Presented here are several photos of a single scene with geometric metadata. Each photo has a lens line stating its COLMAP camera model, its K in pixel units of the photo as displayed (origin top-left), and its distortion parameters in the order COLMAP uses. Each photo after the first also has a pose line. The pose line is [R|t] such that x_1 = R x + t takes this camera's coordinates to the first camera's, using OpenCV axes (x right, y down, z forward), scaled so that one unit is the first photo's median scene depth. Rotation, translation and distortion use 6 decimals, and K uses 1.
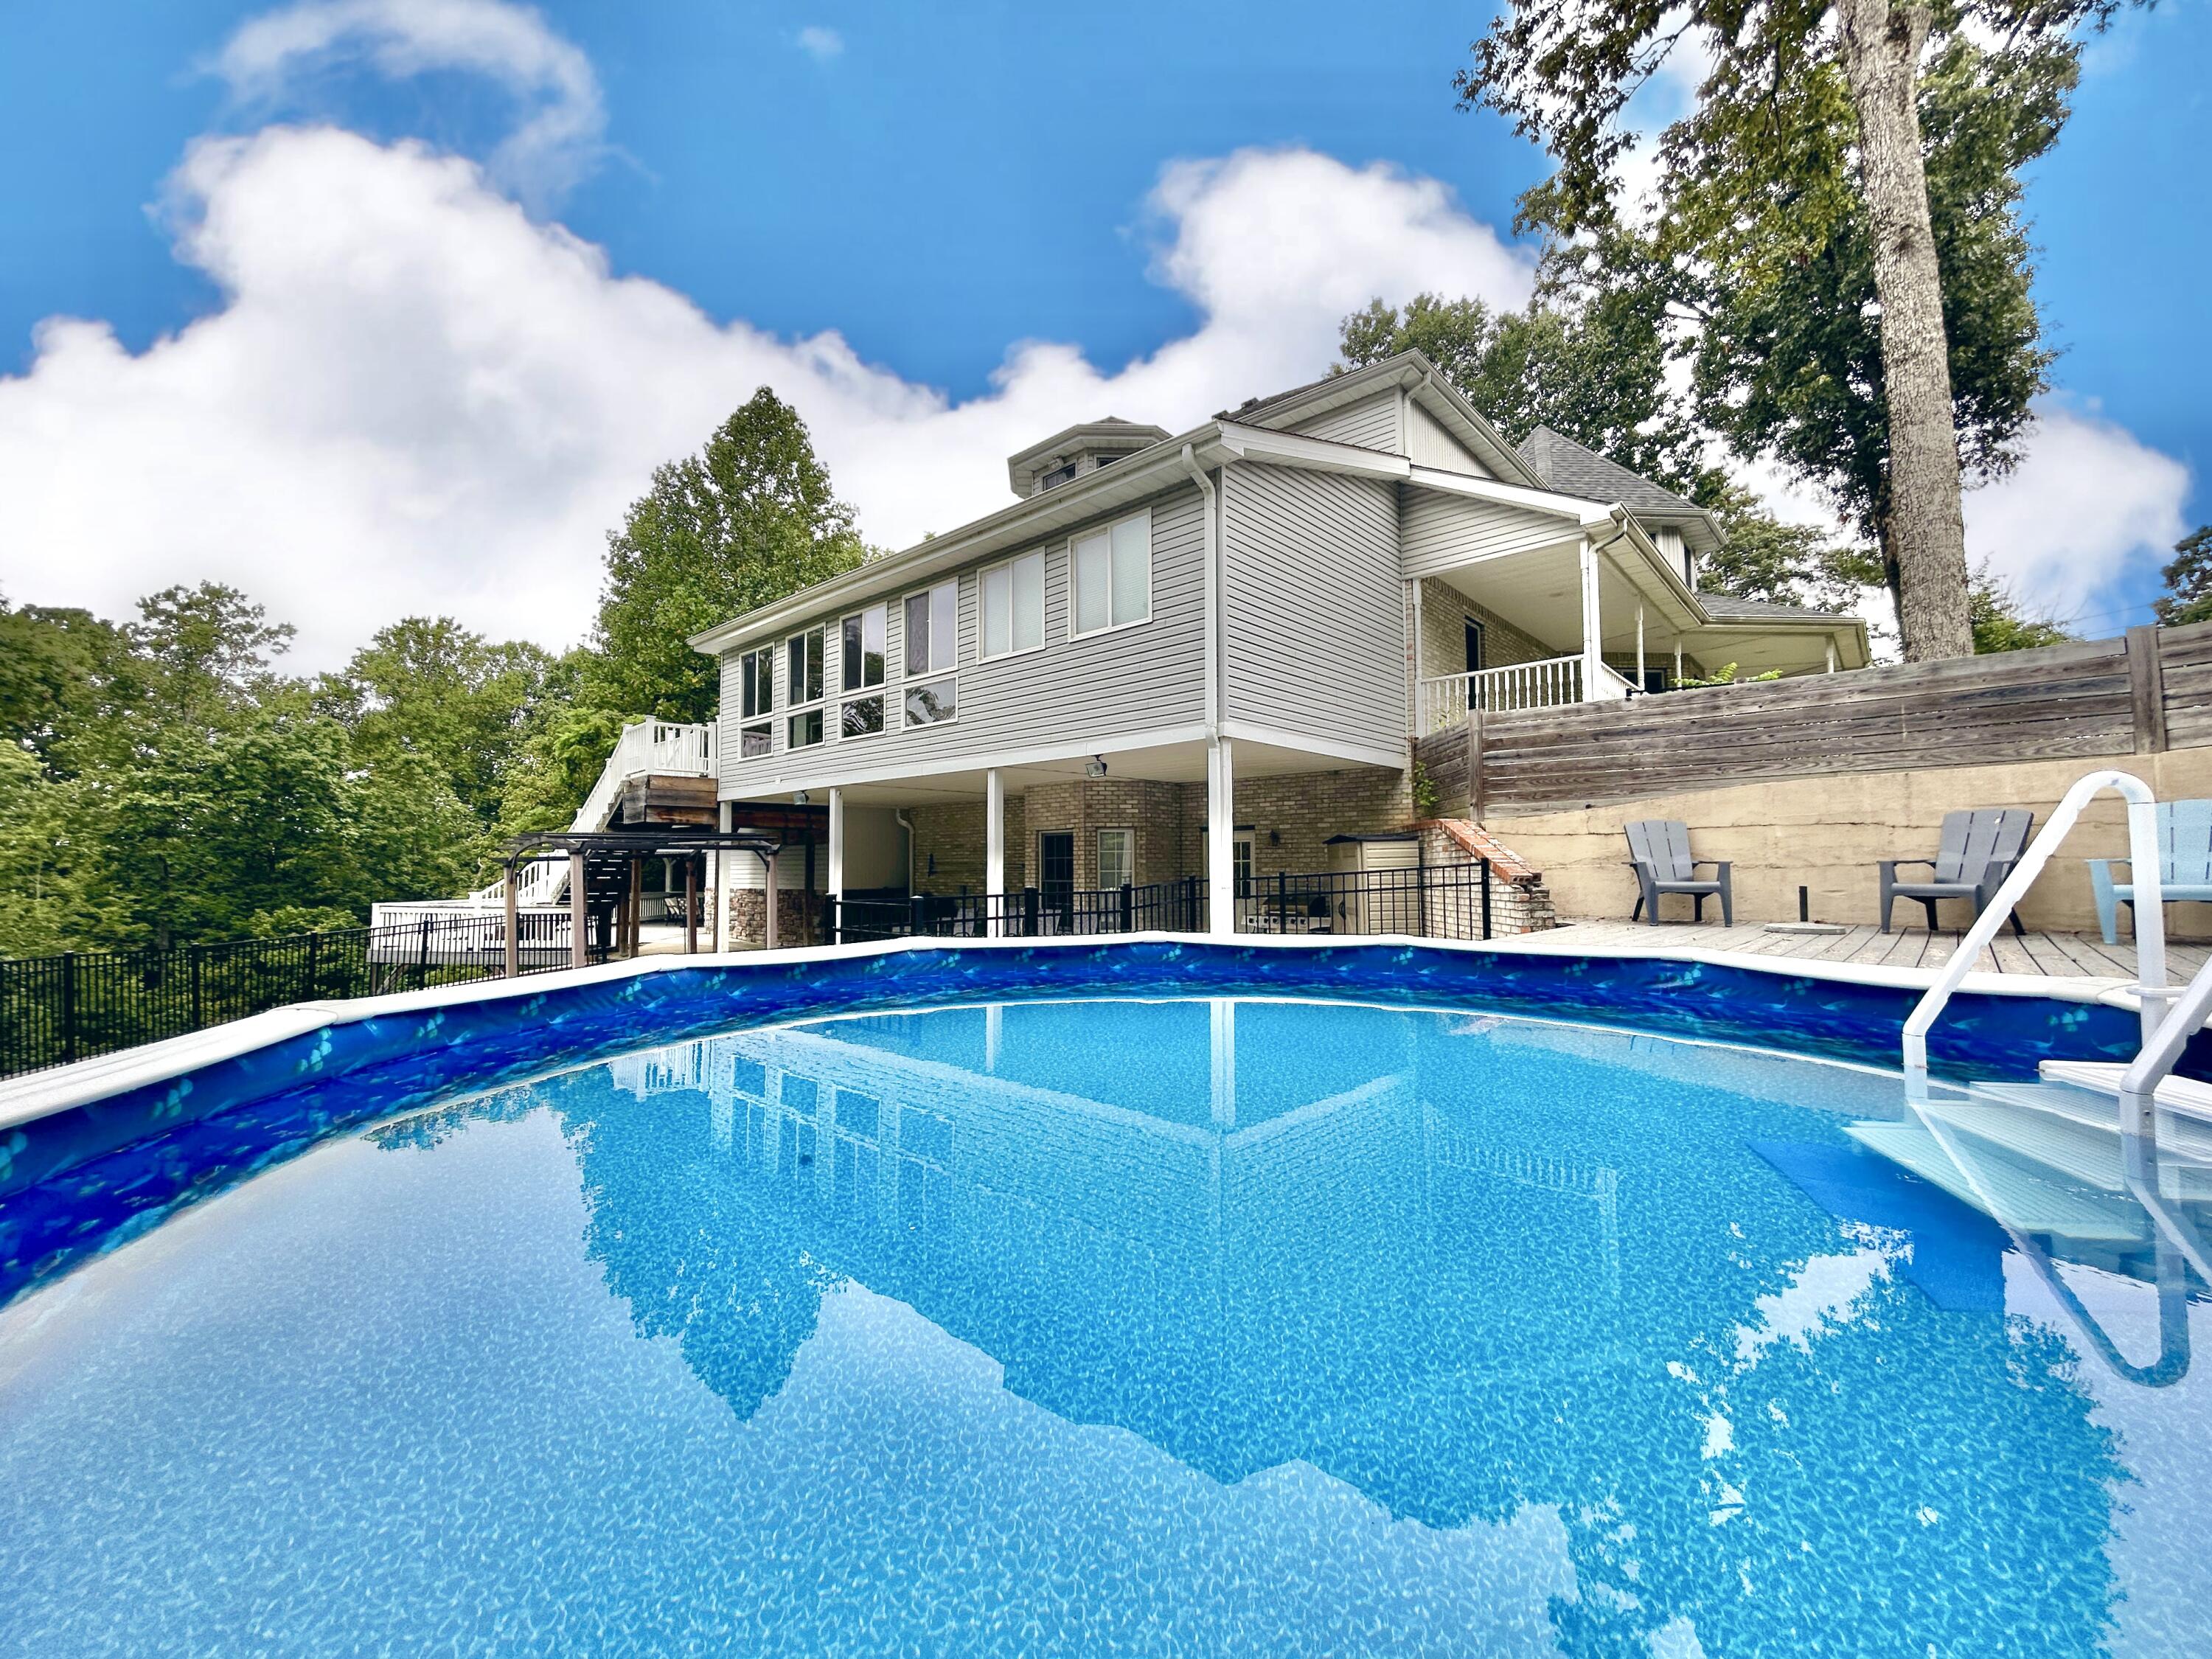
lens RADIAL K [[885.2, 0, 1096.8], [0, 885.2, 819.4], [0, 0, 1]] dist [-0.003663, -0.000578]
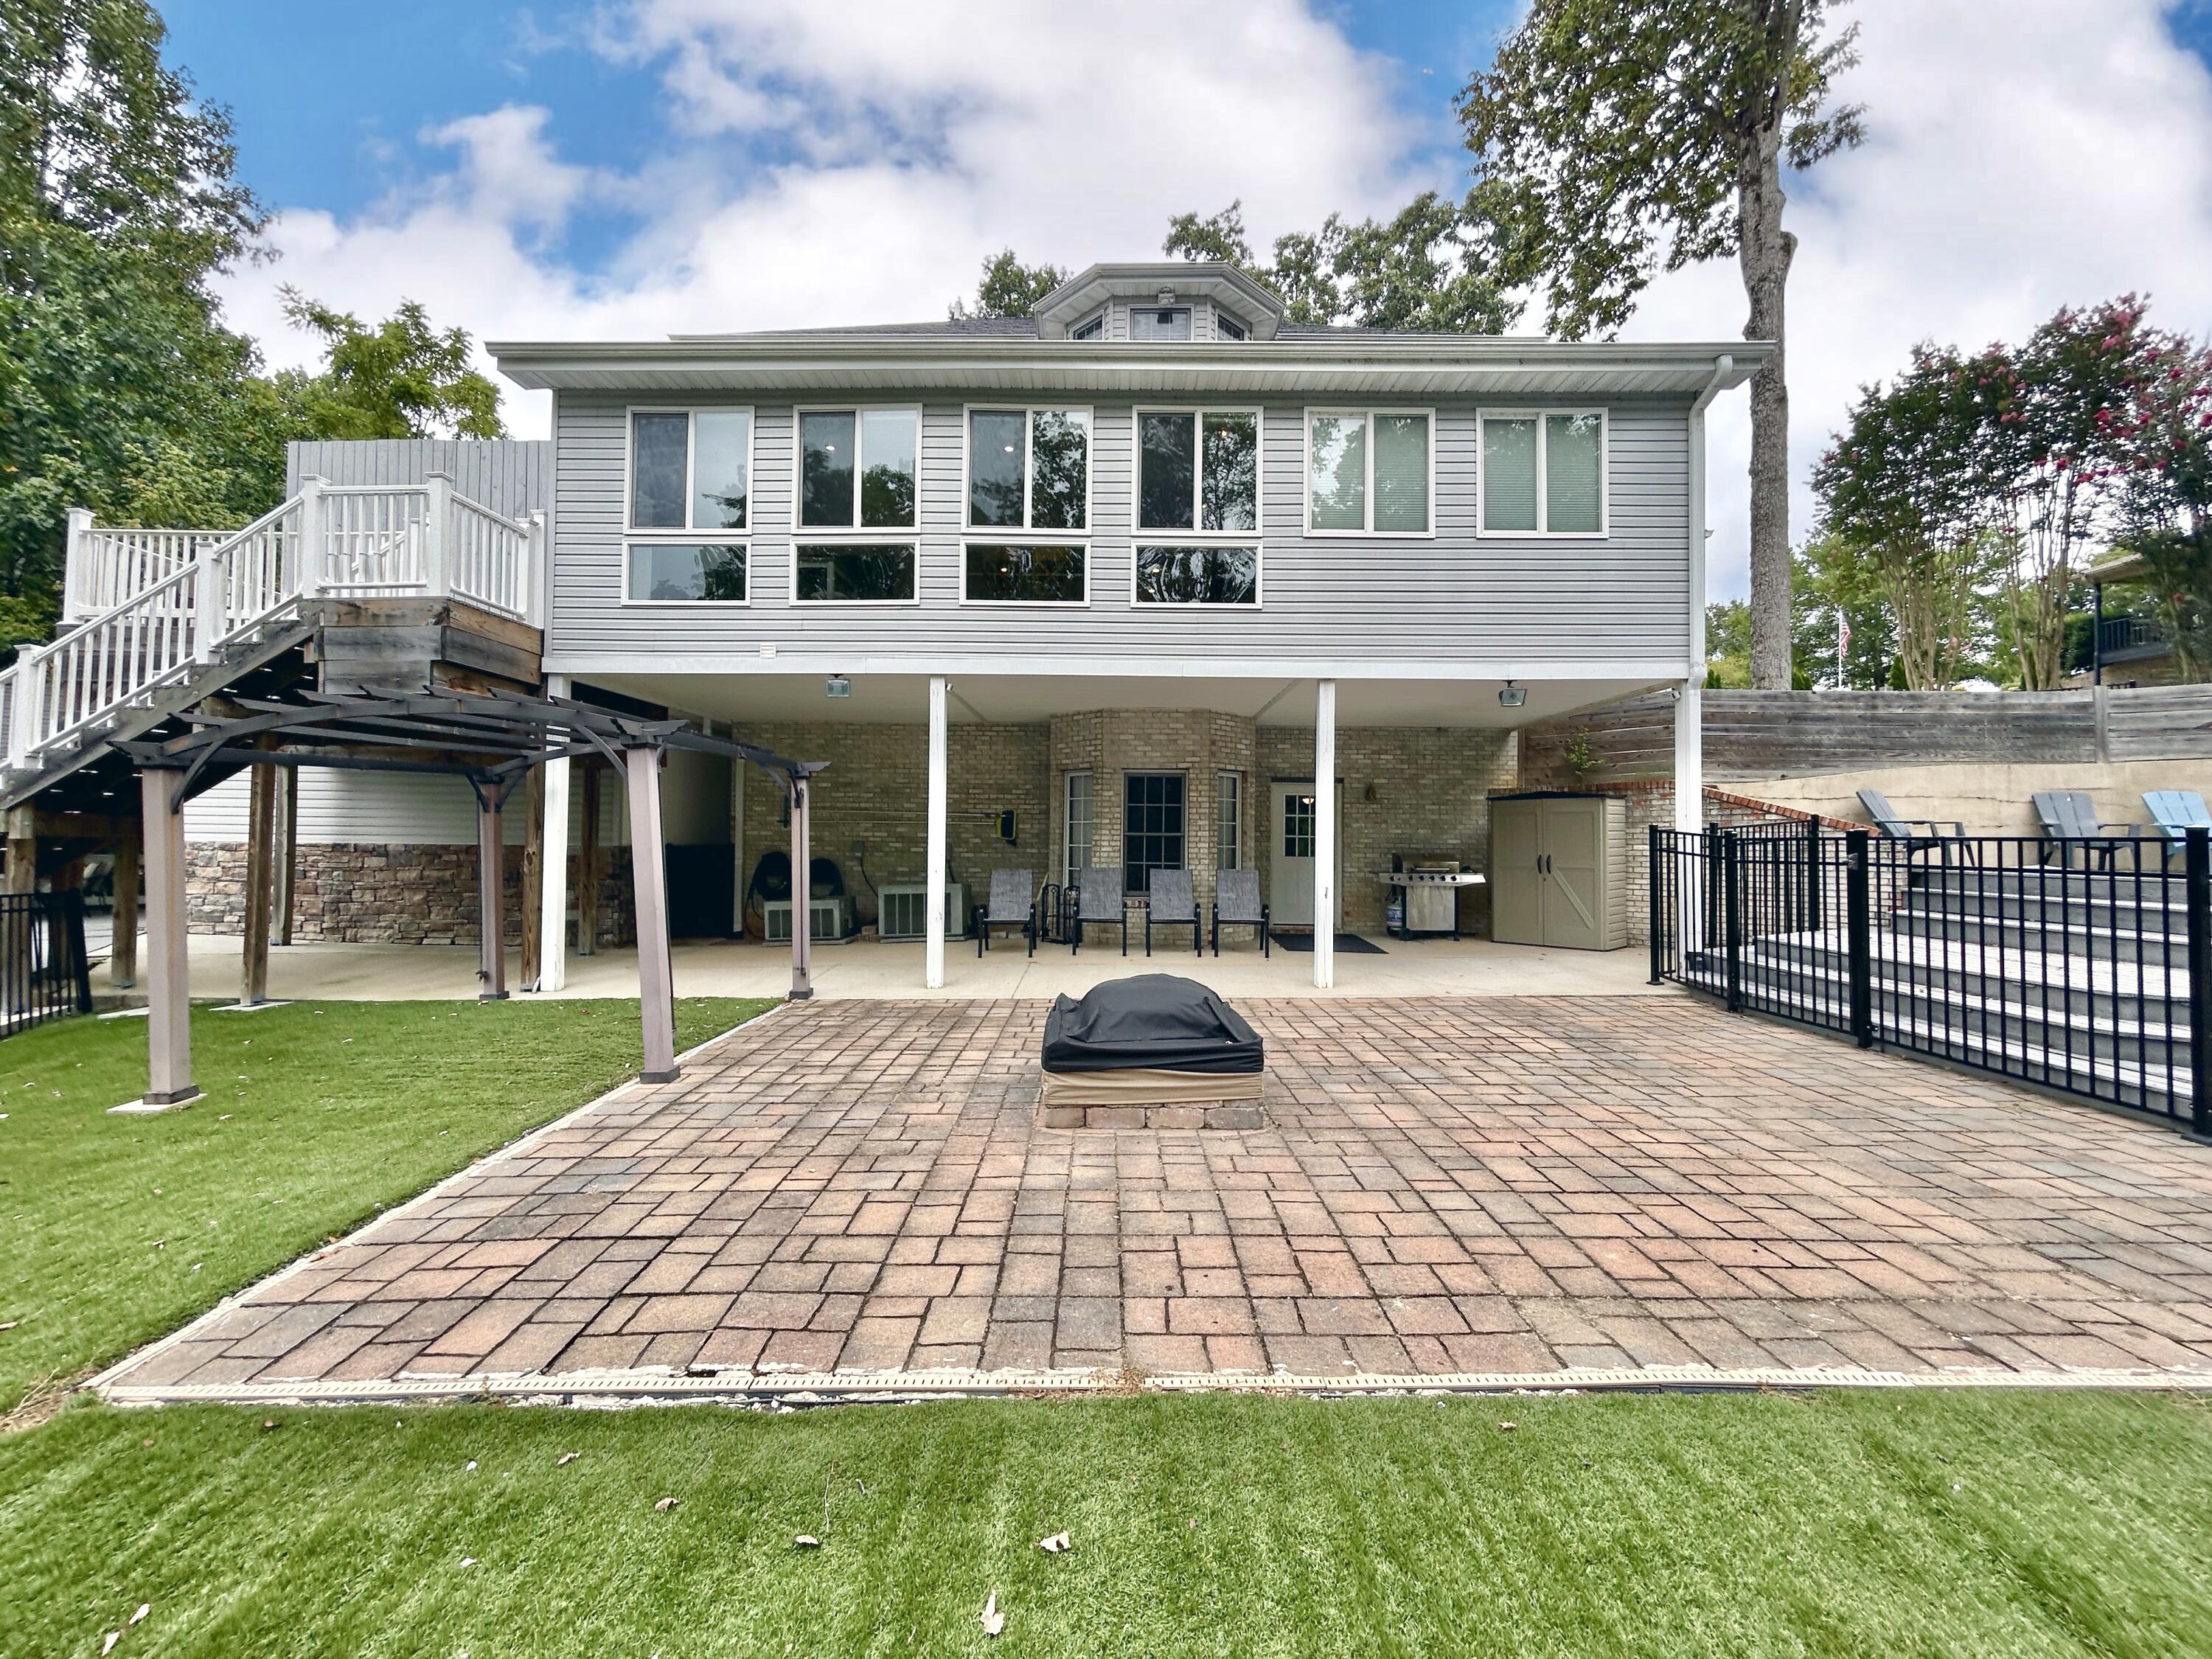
lens RADIAL K [[885.2, 0, 1102.6], [0, 885.2, 827.9], [0, 0, 1]] dist [-0.003663, -0.000578]
pose [[0.747579, 0.018199, 0.663924, -0.692063], [-0.050173, 0.998316, 0.029130, 0.049319], [-0.662275, -0.055088, 0.747233, 0.518217]]
